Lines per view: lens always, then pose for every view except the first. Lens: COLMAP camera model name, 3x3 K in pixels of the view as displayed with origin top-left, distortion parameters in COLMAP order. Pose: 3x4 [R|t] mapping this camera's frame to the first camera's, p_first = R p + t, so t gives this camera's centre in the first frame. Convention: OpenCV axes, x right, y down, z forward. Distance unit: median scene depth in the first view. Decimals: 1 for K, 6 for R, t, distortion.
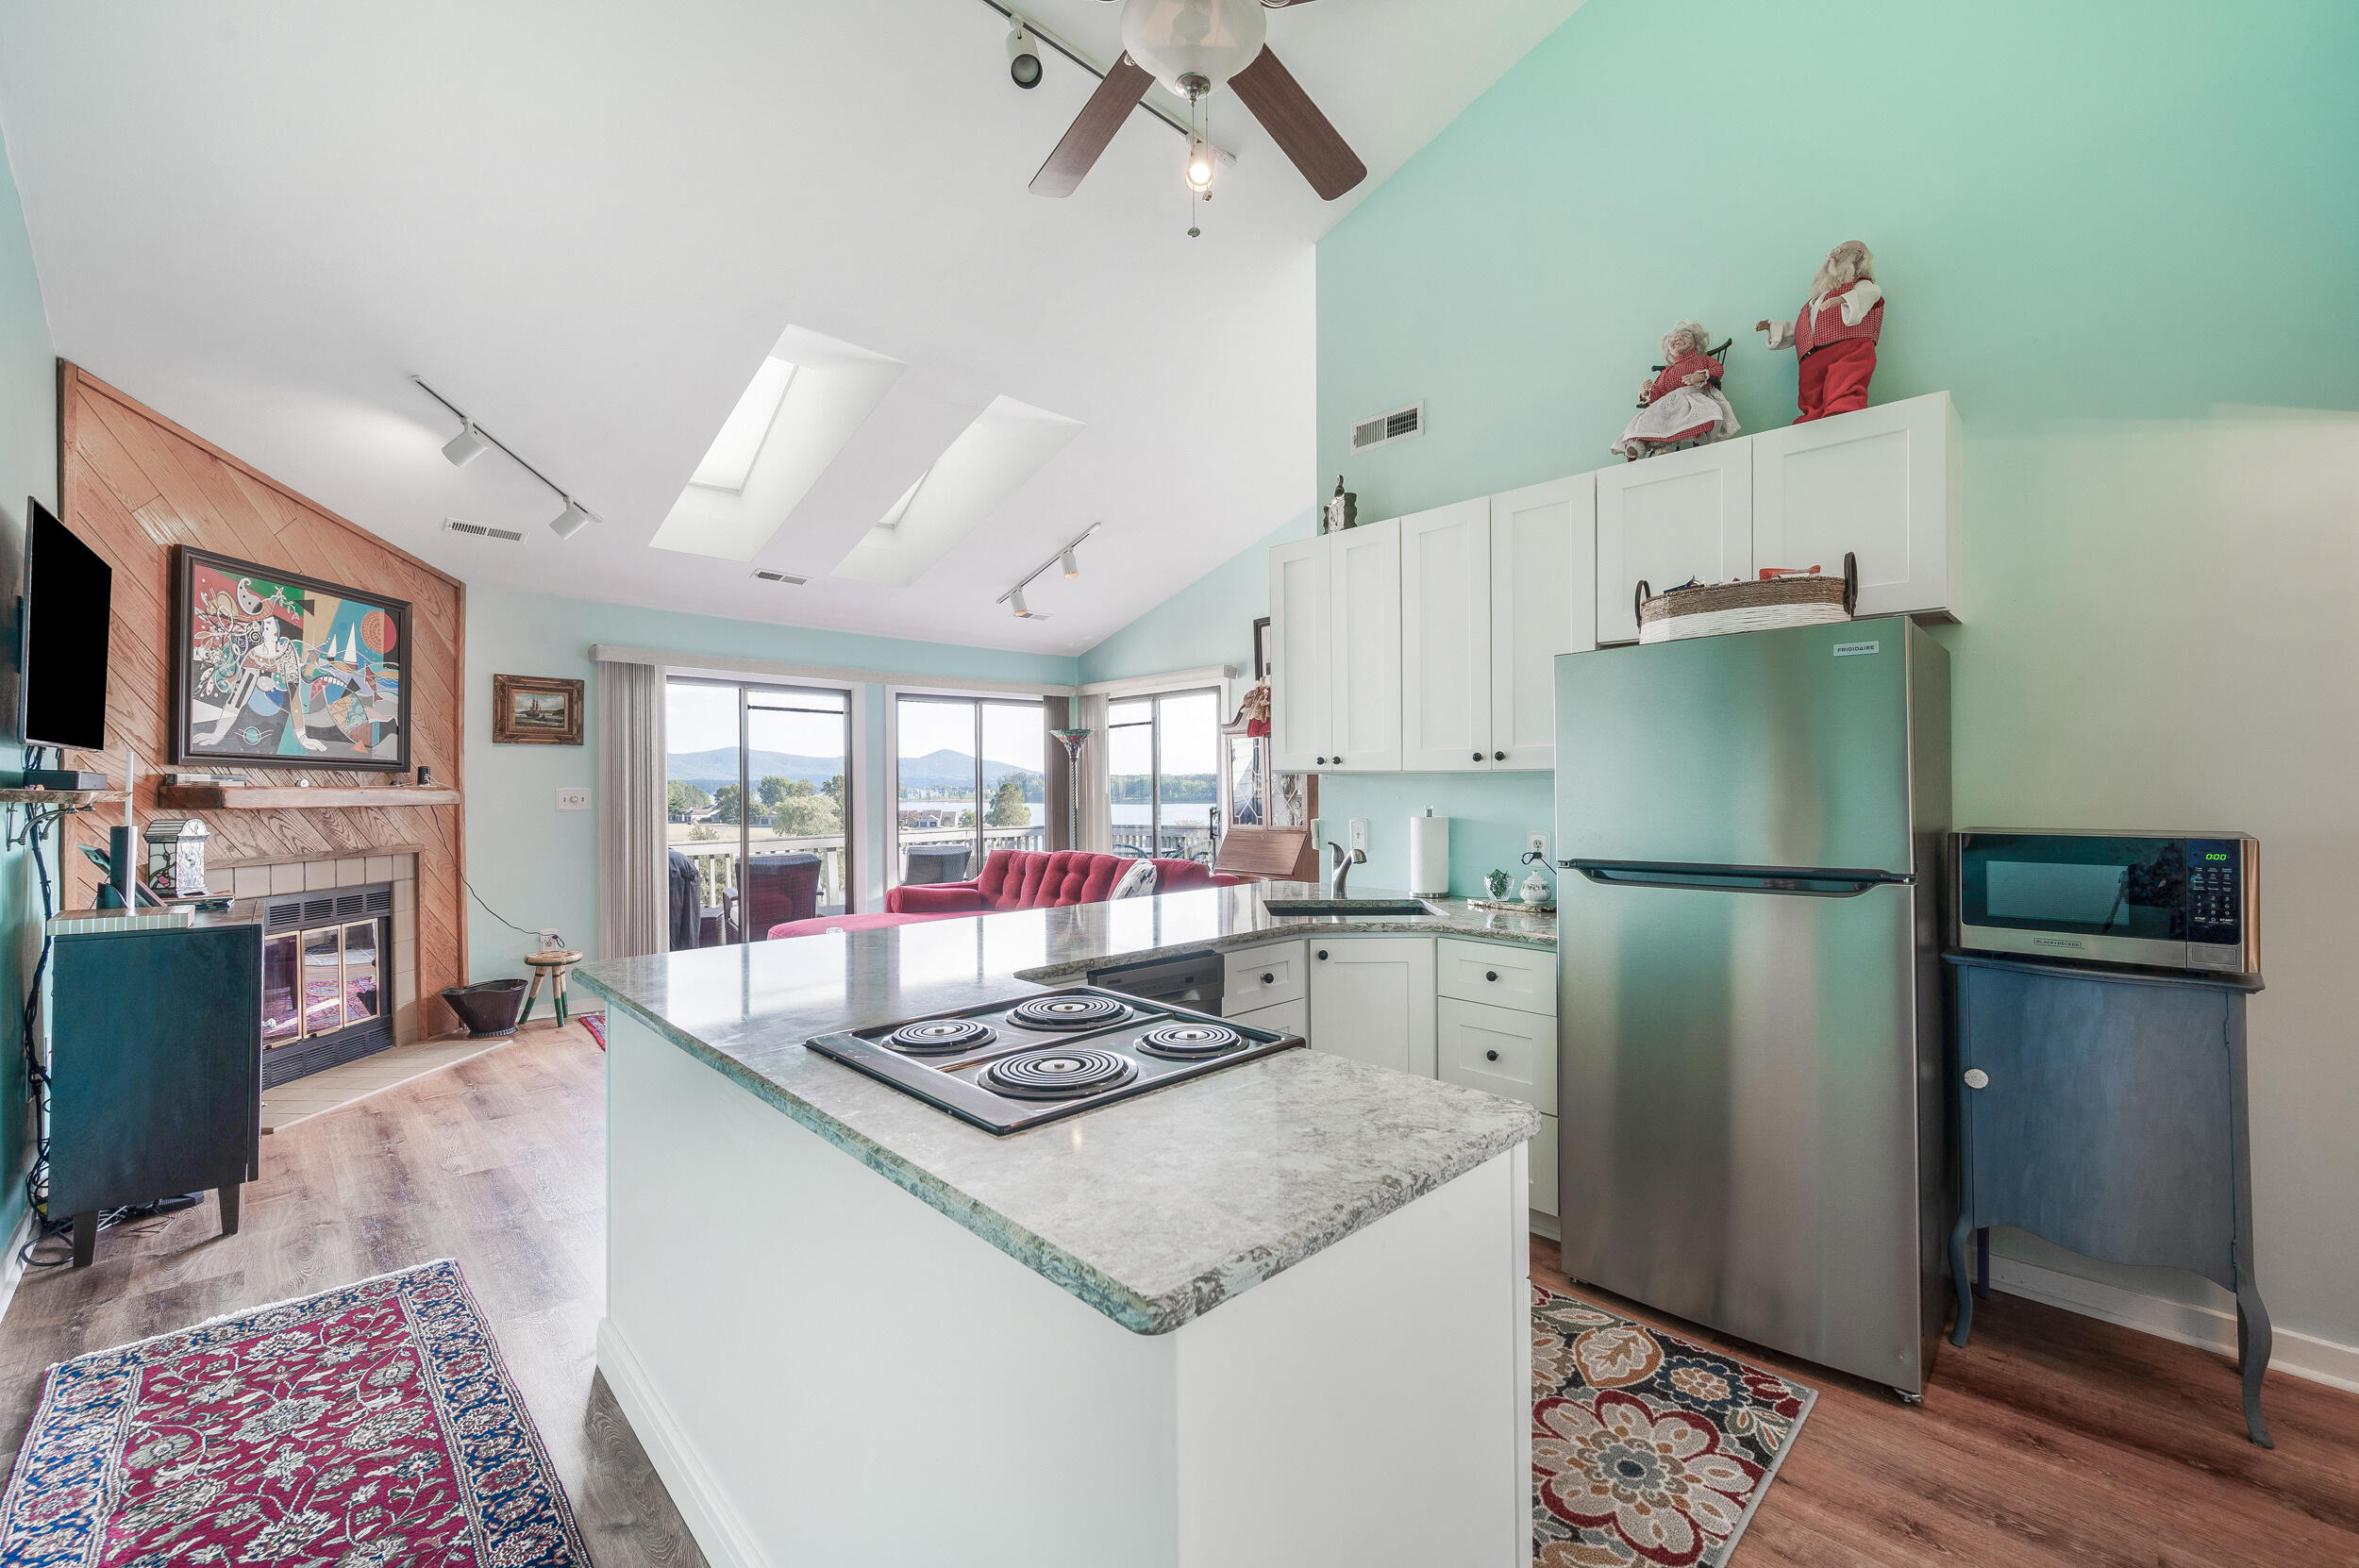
lens RADIAL K [[961.8, 0, 1179.5], [0, 961.8, 784.0], [0, 0, 1]] dist [0.000639, -0.000180]
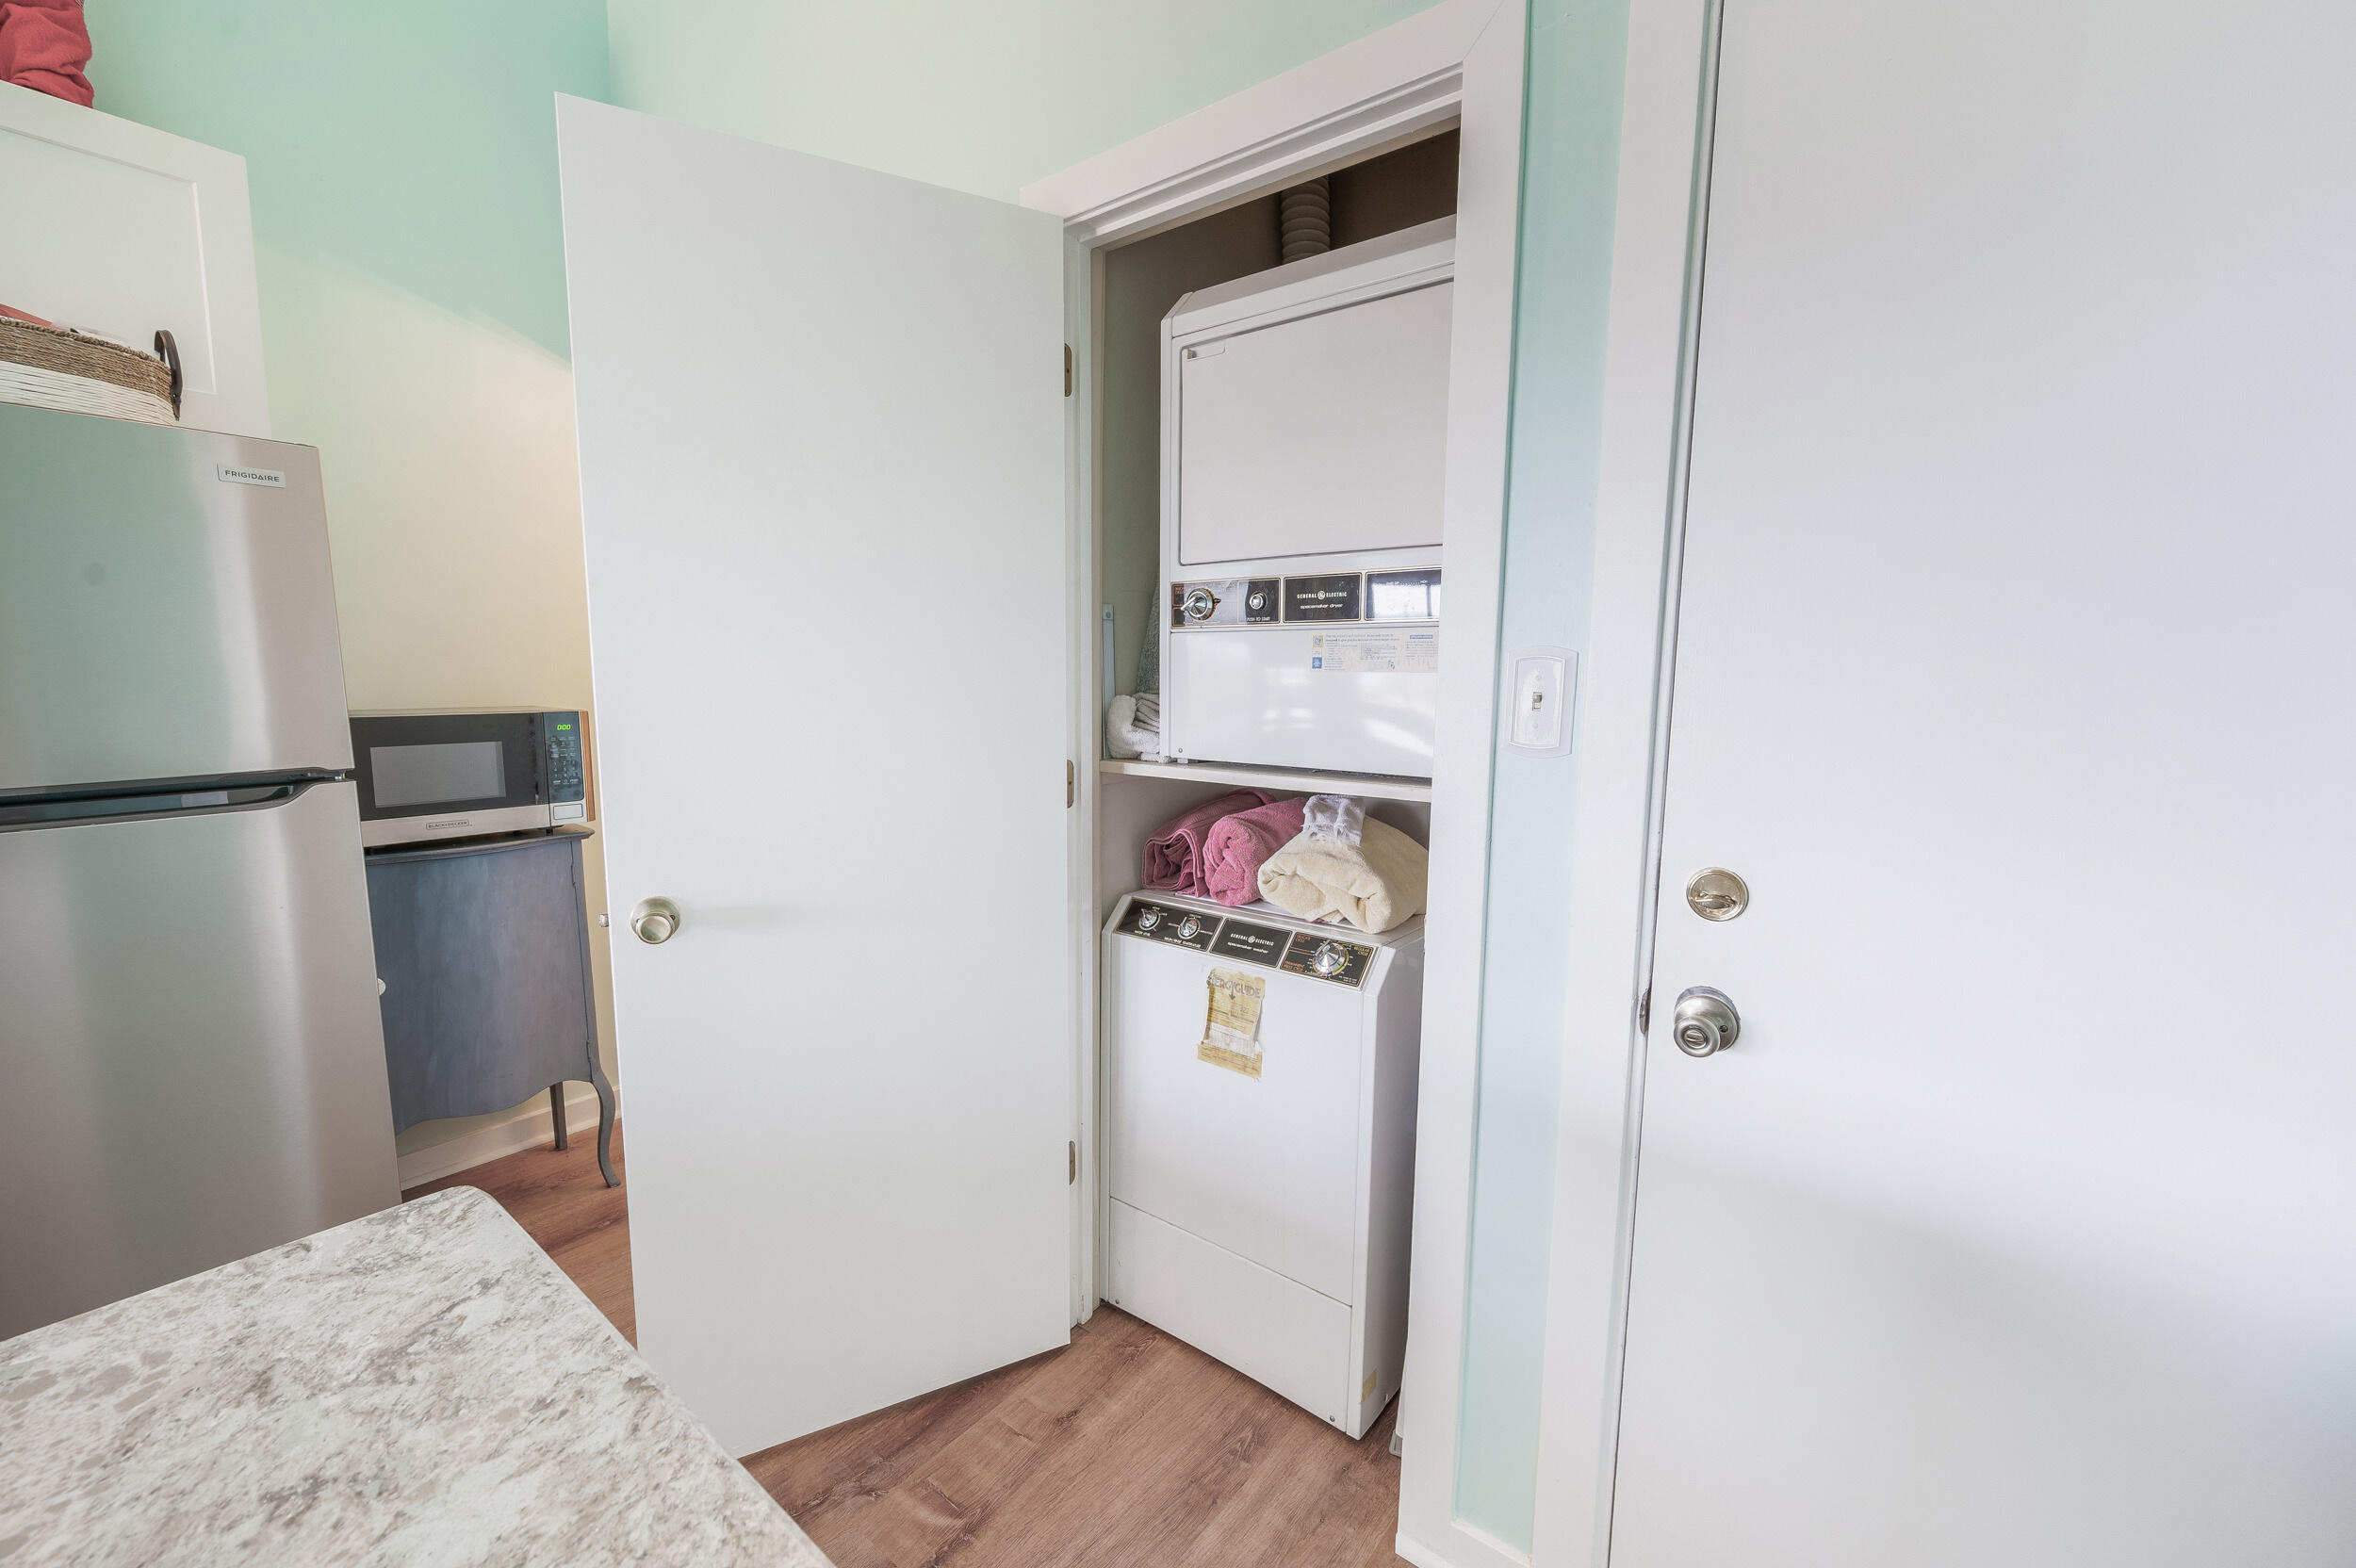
lens RADIAL K [[944.8, 0, 1184.5], [0, 944.8, 783.9], [0, 0, 1]] dist [-0.001066, -0.000683]
pose [[-0.162702, -0.108907, 0.980646, -0.170438], [-0.006247, 0.993983, 0.109352, 0.013939], [-0.986656, 0.011665, -0.162403, 0.438933]]
